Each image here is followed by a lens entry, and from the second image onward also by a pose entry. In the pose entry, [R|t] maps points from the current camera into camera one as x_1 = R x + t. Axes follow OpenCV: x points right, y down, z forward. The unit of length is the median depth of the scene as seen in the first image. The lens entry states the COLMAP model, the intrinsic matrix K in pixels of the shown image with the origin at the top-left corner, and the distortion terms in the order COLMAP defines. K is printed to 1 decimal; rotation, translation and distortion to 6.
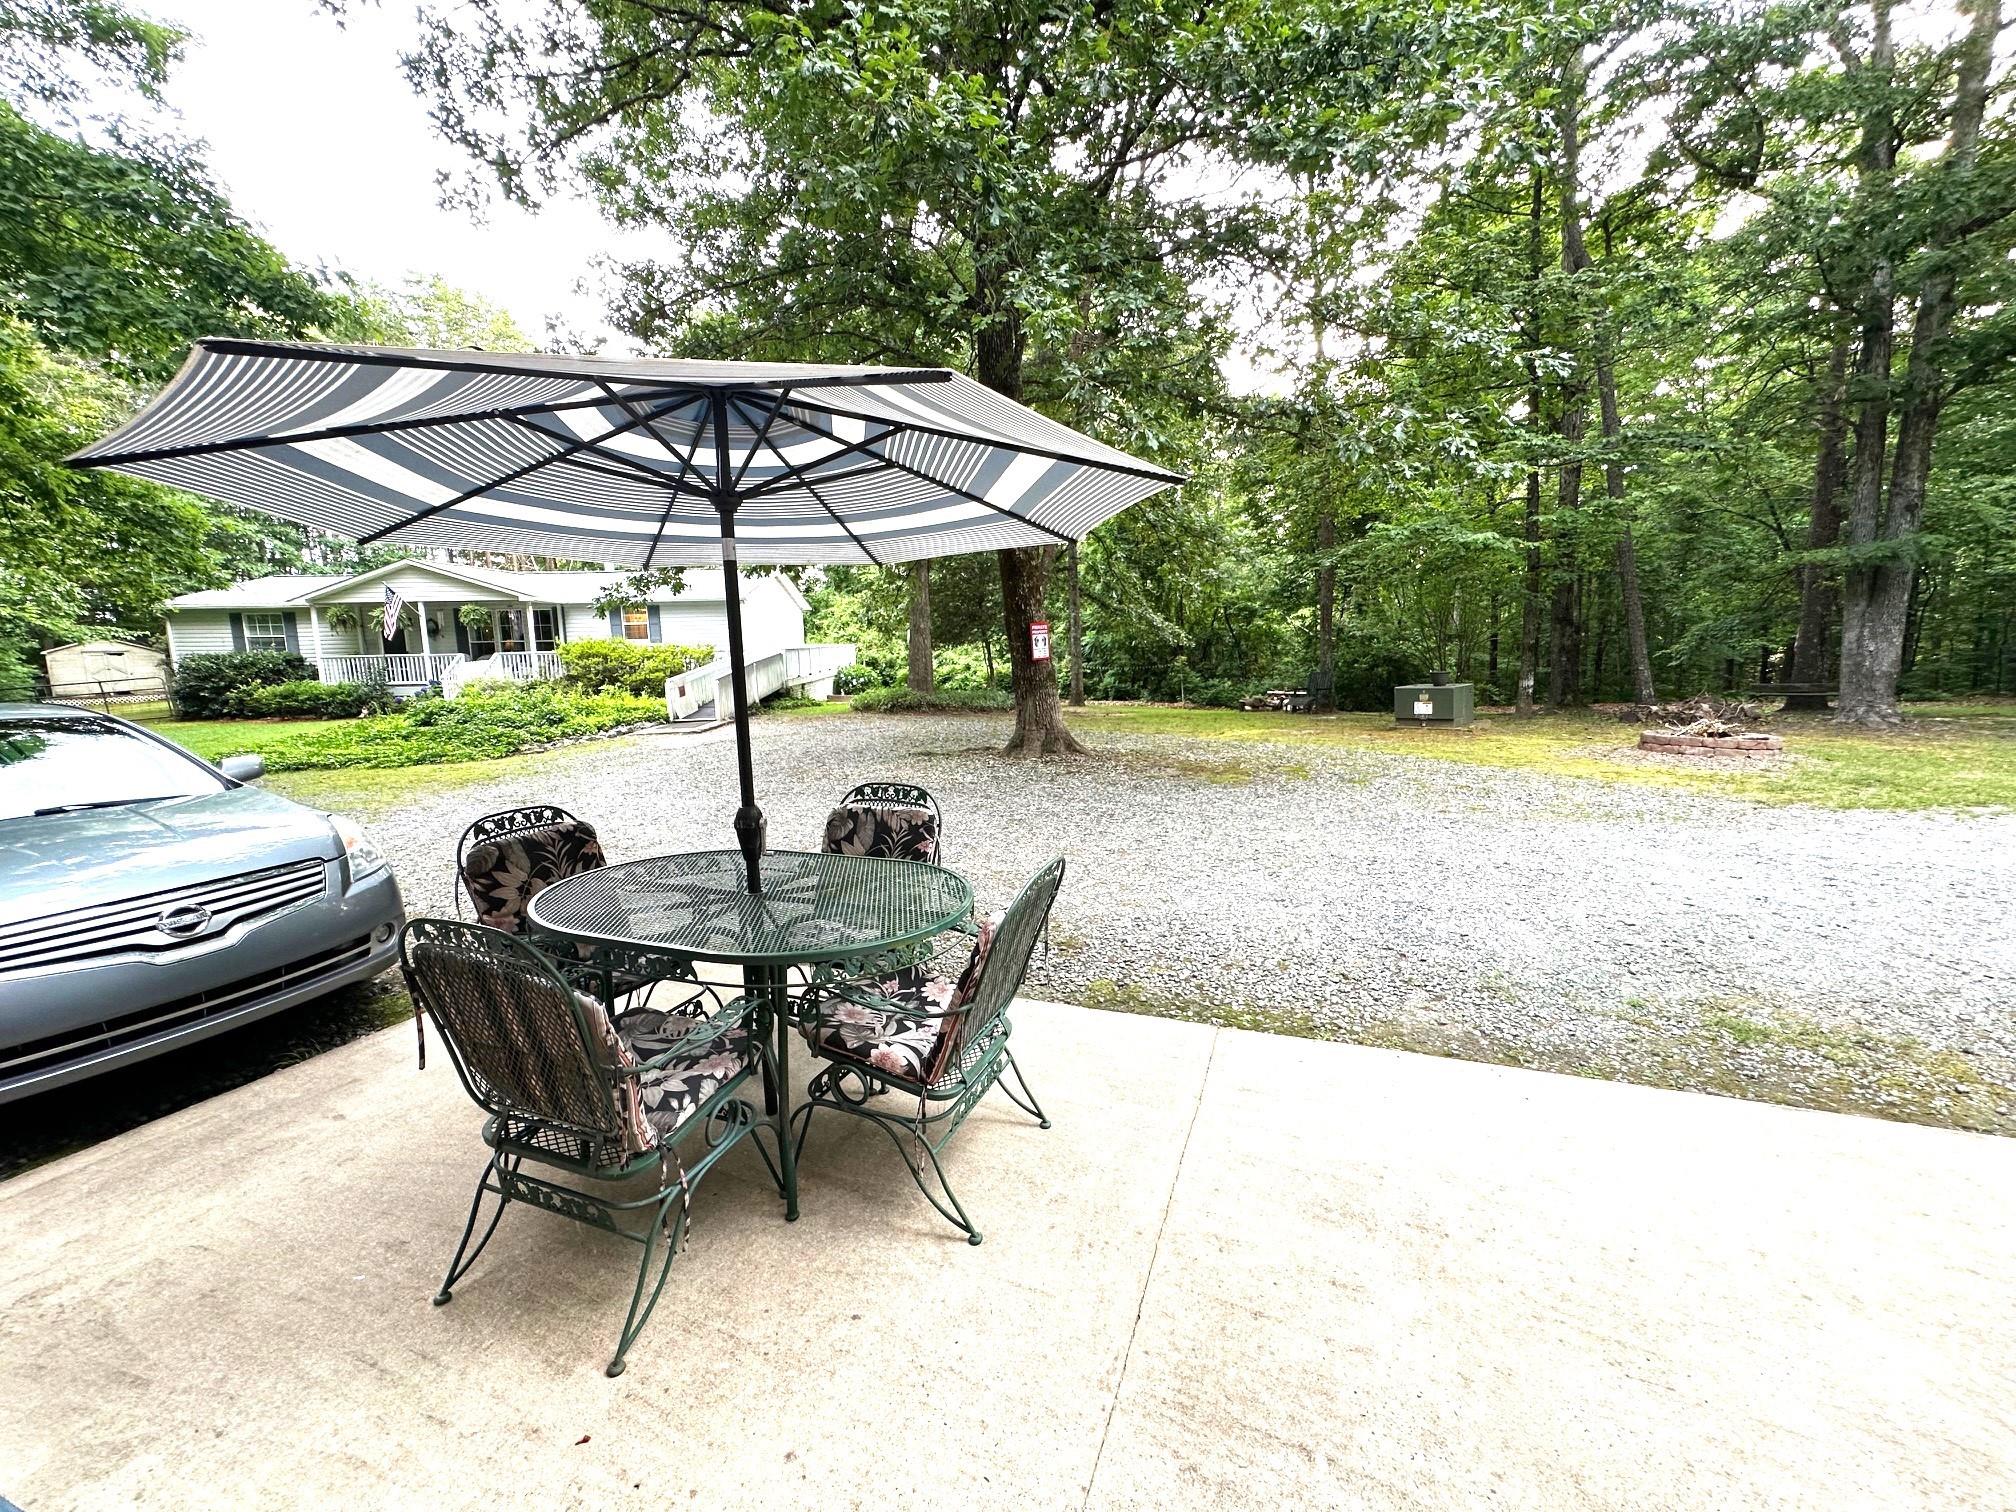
lens RADIAL K [[792.8, 0, 1000.9], [0, 792.8, 753.4], [0, 0, 1]] dist [-0.002275, -0.000086]
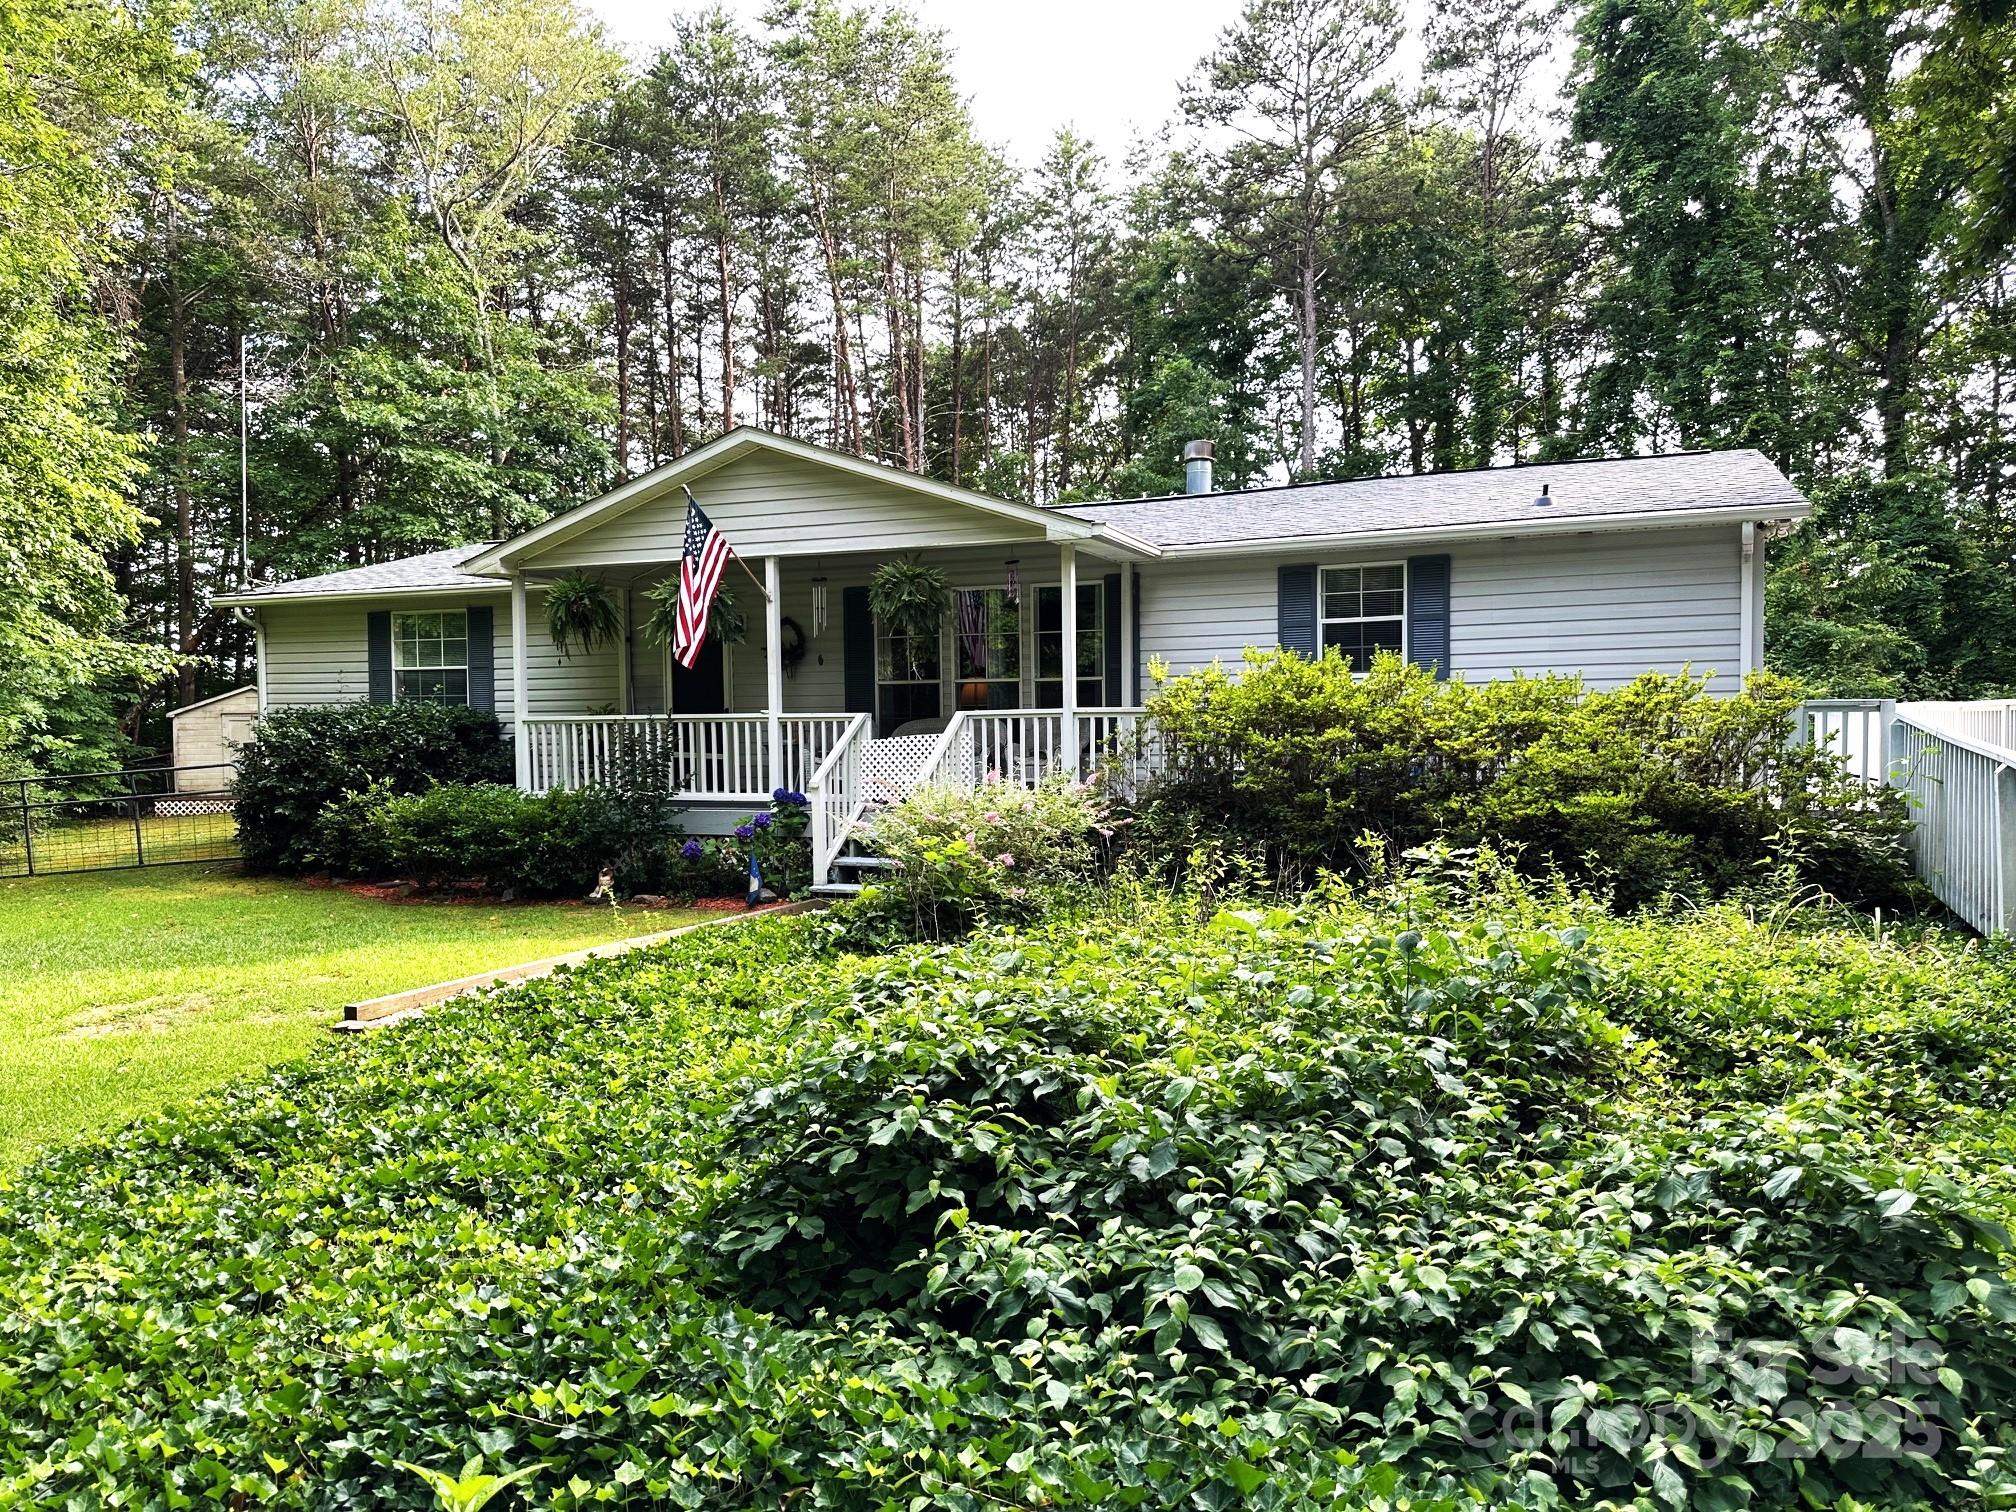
lens RADIAL K [[1402.2, 0, 994.5], [0, 1402.2, 773.1], [0, 0, 1]] dist [0.123346, -0.194915]
pose [[0.907329, 0.023258, -0.419778, -0.392913], [-0.065950, 0.993981, -0.087474, -0.054872], [0.415217, 0.107052, 0.903402, 0.507662]]
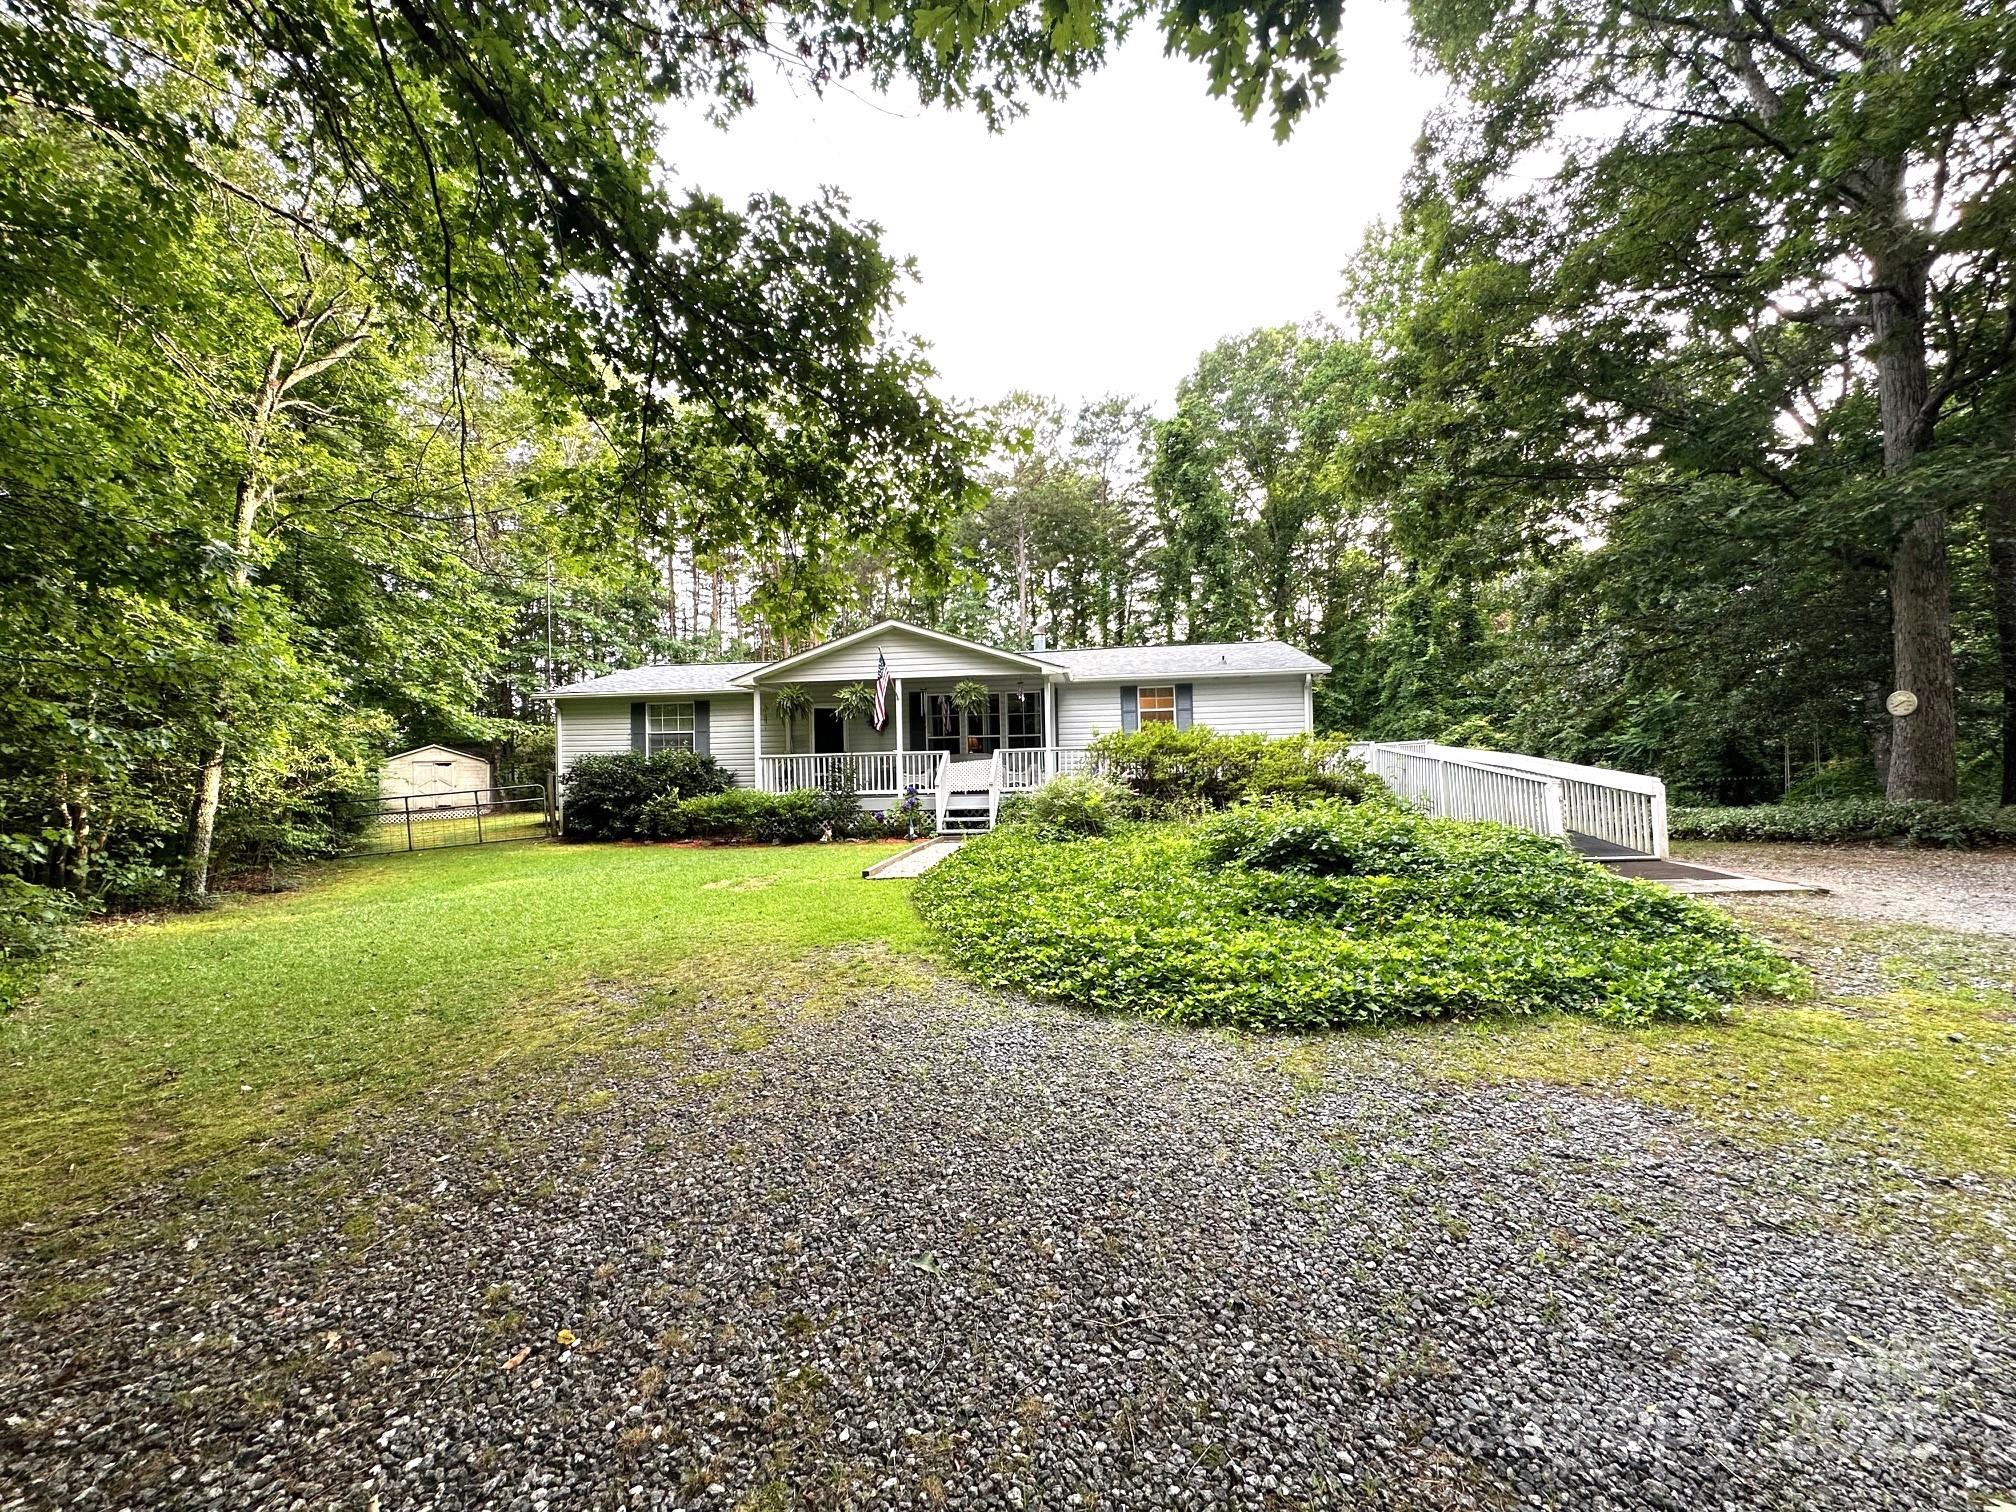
lens RADIAL K [[802.5, 0, 1008.3], [0, 802.5, 753.9], [0, 0, 1]] dist [-0.002952, 0.000934]
pose [[0.987483, -0.006156, -0.157606, -0.521965], [-0.017797, 0.988508, -0.150117, -0.018331], [0.156719, 0.151043, 0.976025, 0.320304]]
